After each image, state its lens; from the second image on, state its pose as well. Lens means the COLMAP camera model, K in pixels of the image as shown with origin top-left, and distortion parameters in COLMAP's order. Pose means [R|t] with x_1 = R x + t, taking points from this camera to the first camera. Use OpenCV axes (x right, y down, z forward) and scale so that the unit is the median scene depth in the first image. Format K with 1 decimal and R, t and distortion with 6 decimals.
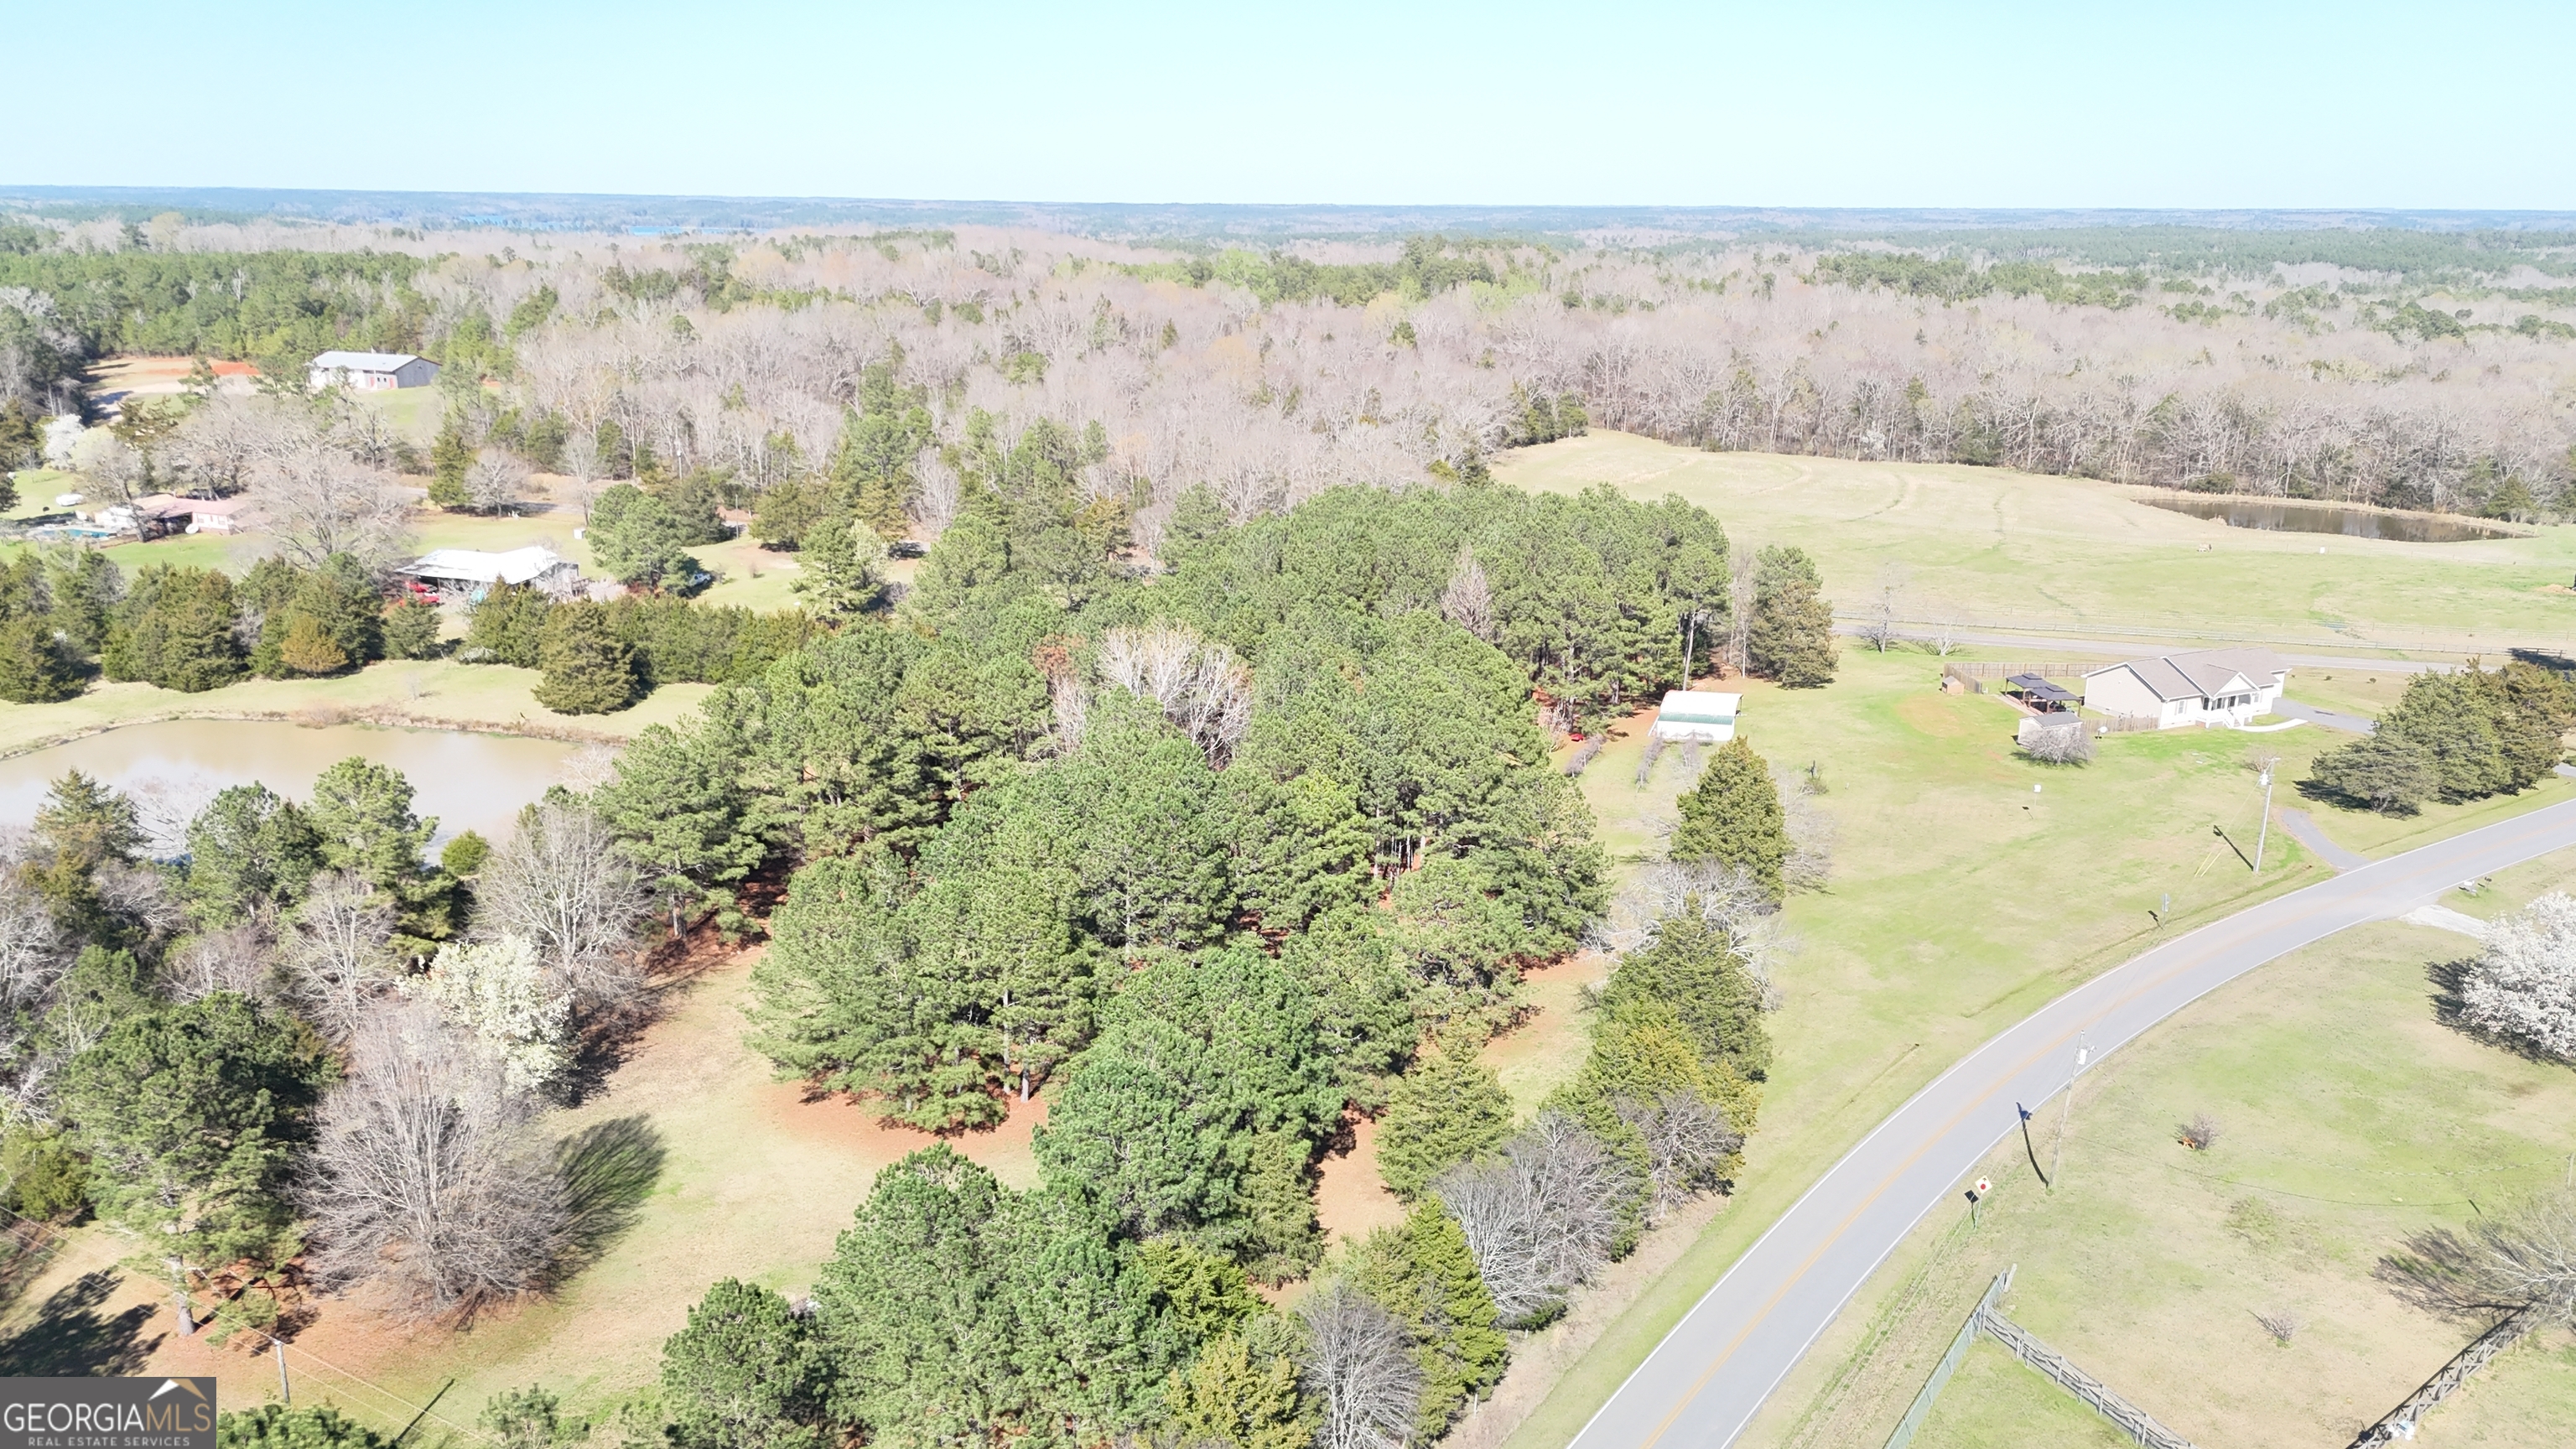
lens RADIAL K [[1902.6, 0, 1268.7], [0, 1902.6, 727.5], [0, 0, 1]] dist [0.065179, -0.058517]
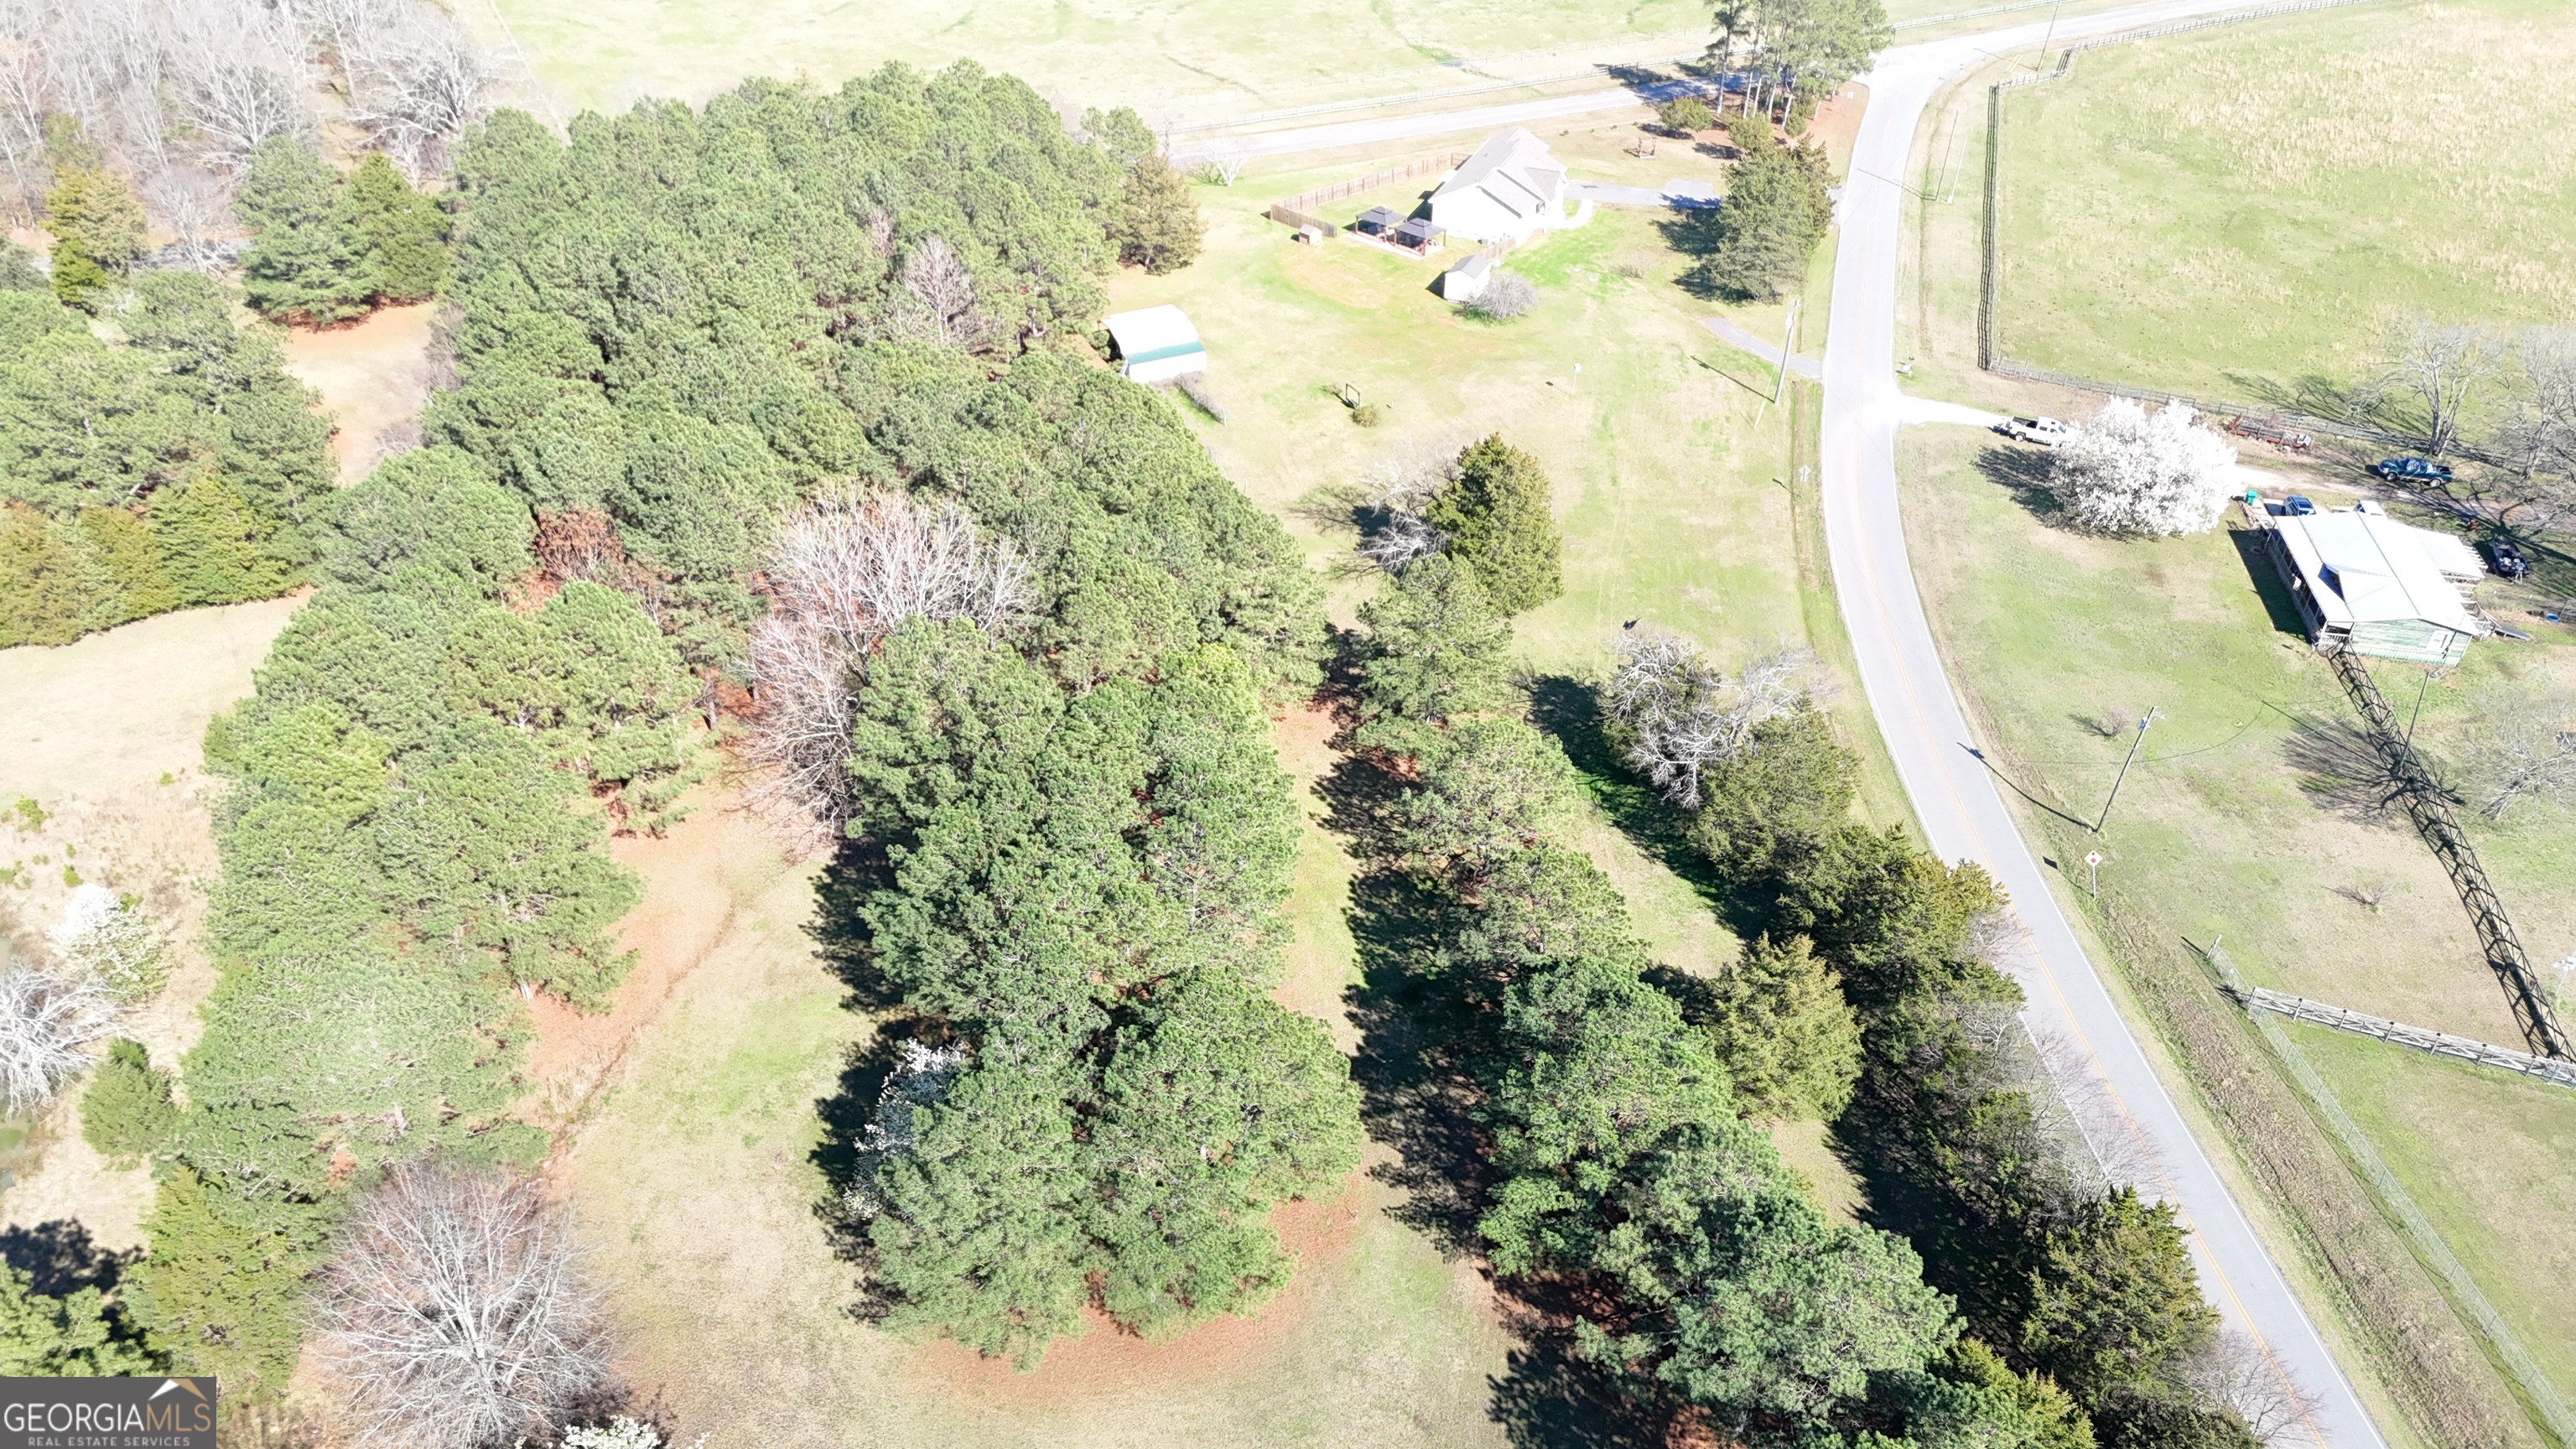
lens RADIAL K [[1902.6, 0, 1294.7], [0, 1902.6, 718.5], [0, 0, 1]] dist [0.065179, -0.058517]
pose [[0.724758, -0.385327, 0.571182, -0.279928], [0.167886, 0.902774, 0.395997, -0.174692], [-0.668236, -0.191108, 0.718984, 0.248662]]
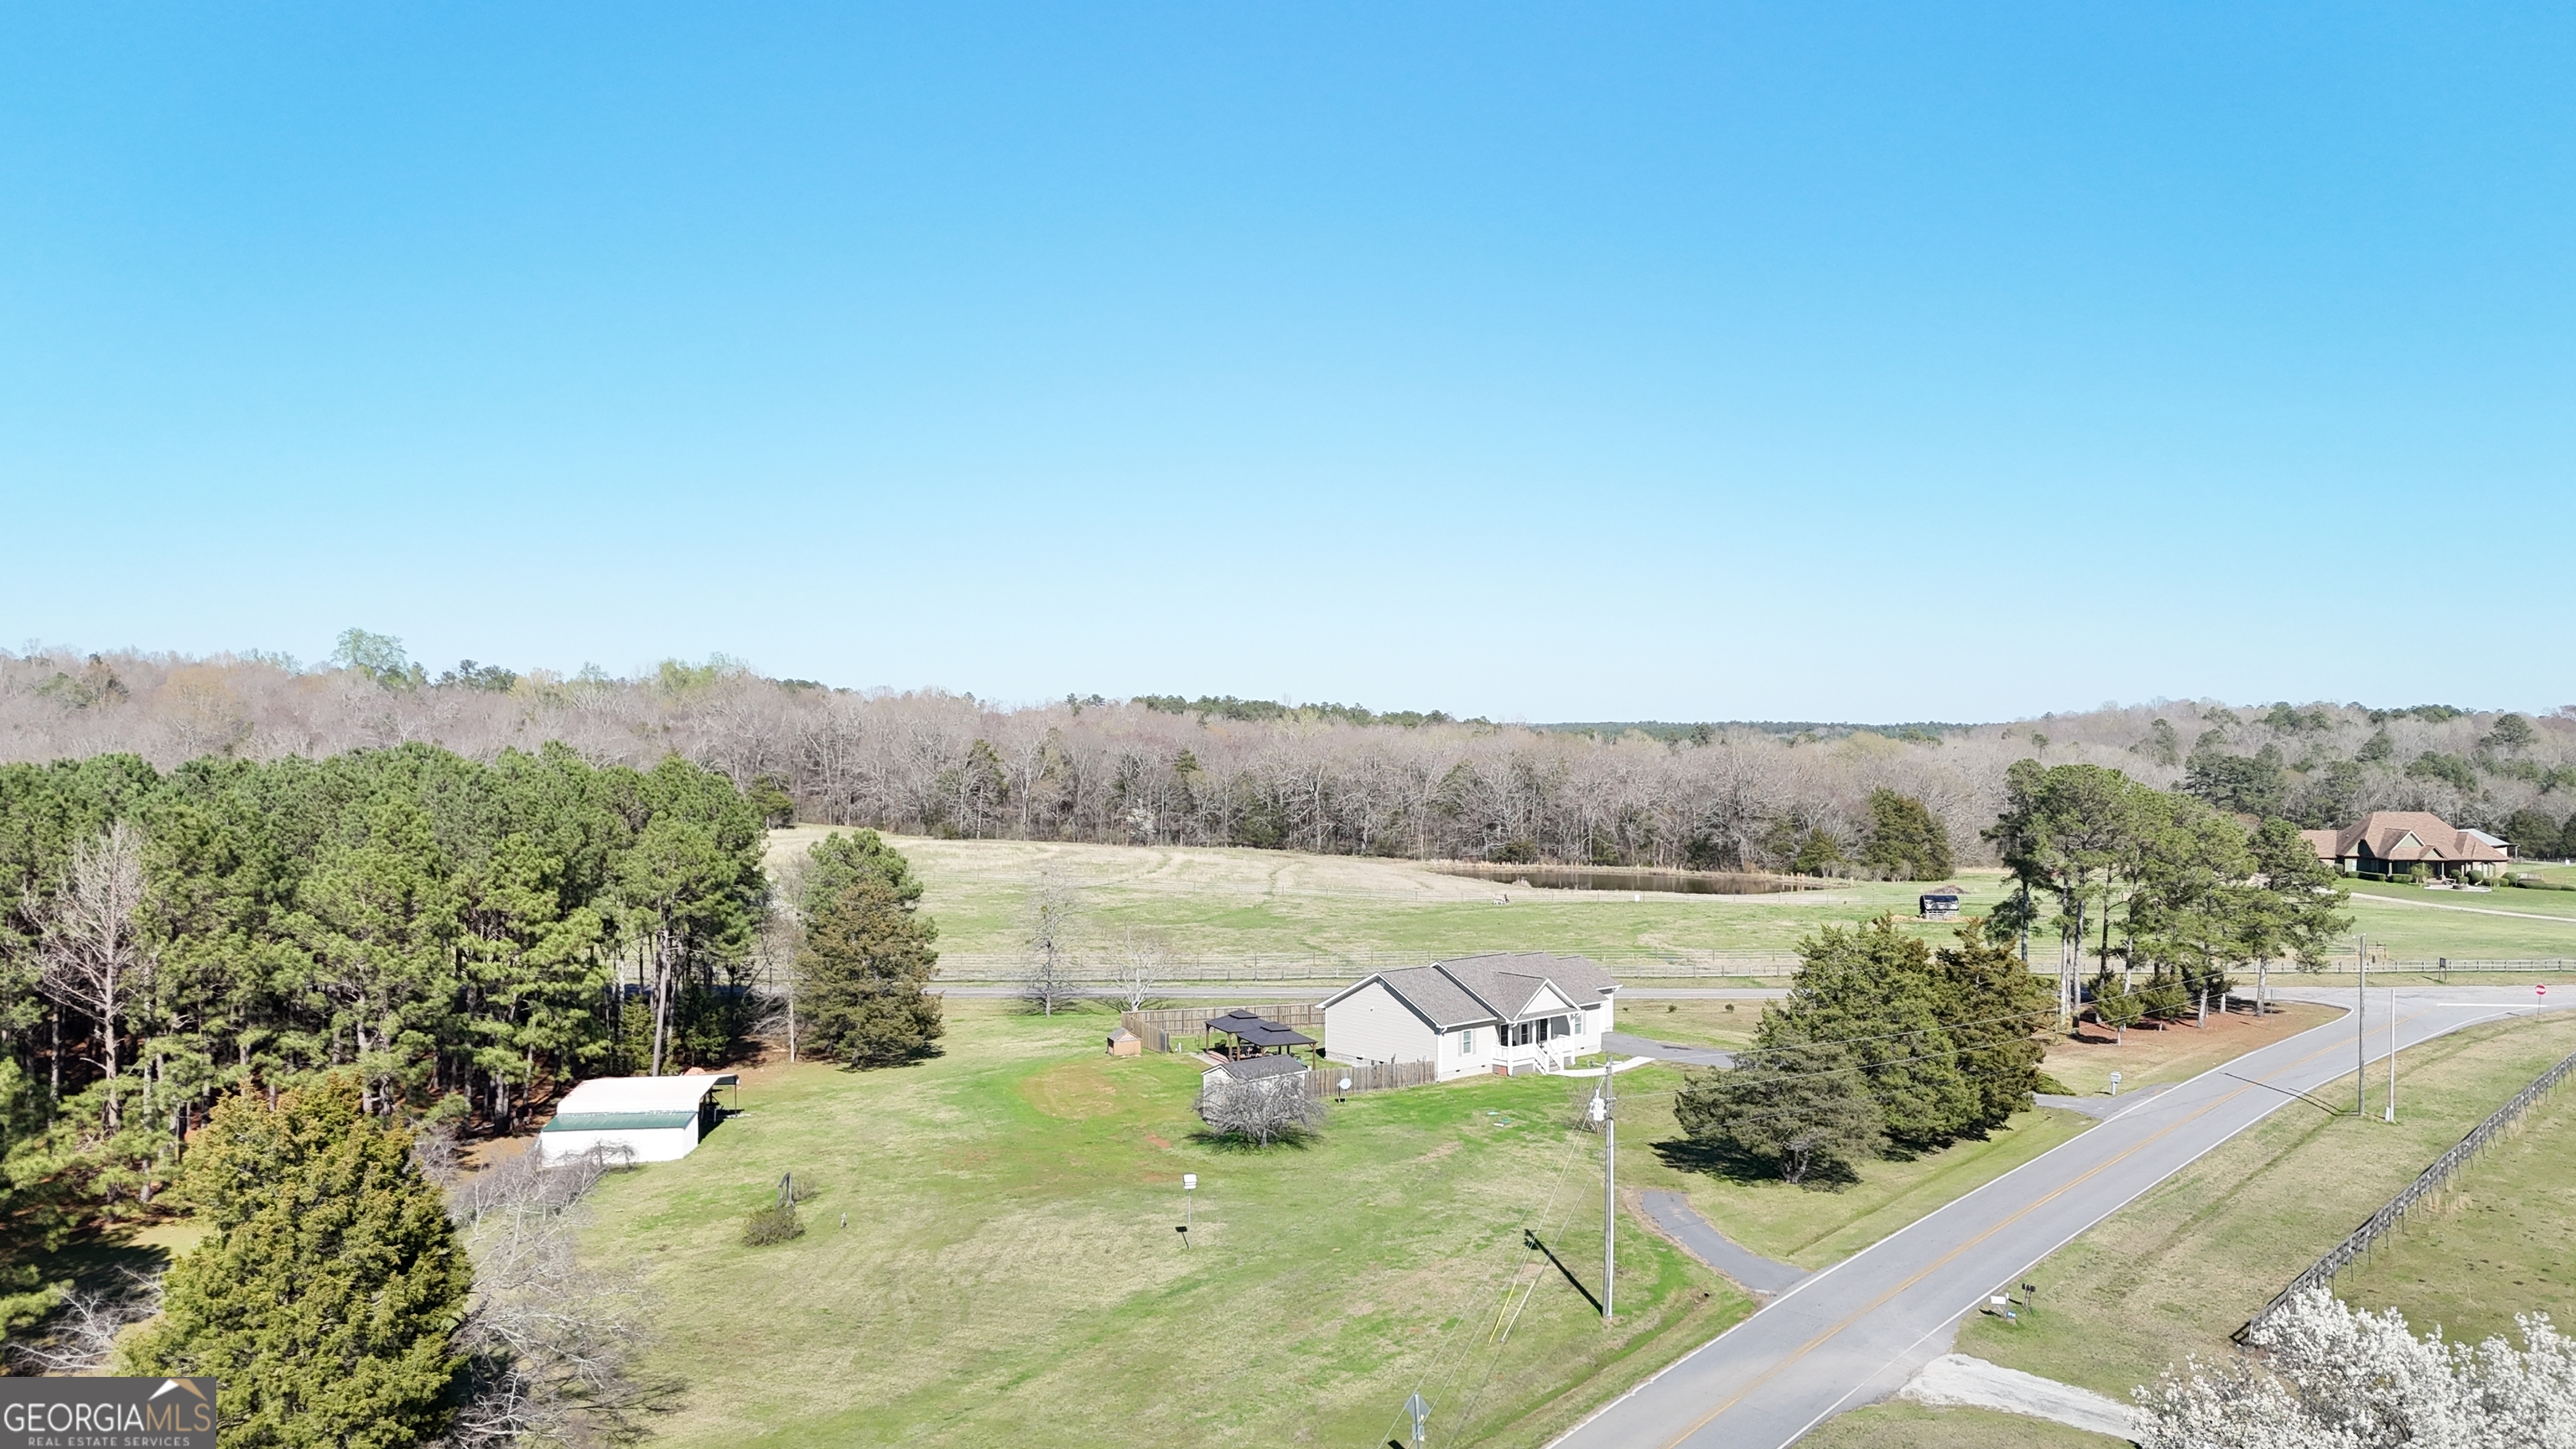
lens RADIAL K [[1902.6, 0, 1288.1], [0, 1902.6, 717.6], [0, 0, 1]] dist [0.065179, -0.058517]
pose [[0.947849, 0.001270, 0.318718, 0.204403], [0.083149, 0.964377, -0.251123, 0.031628], [-0.307683, 0.264527, 0.913978, 0.394896]]
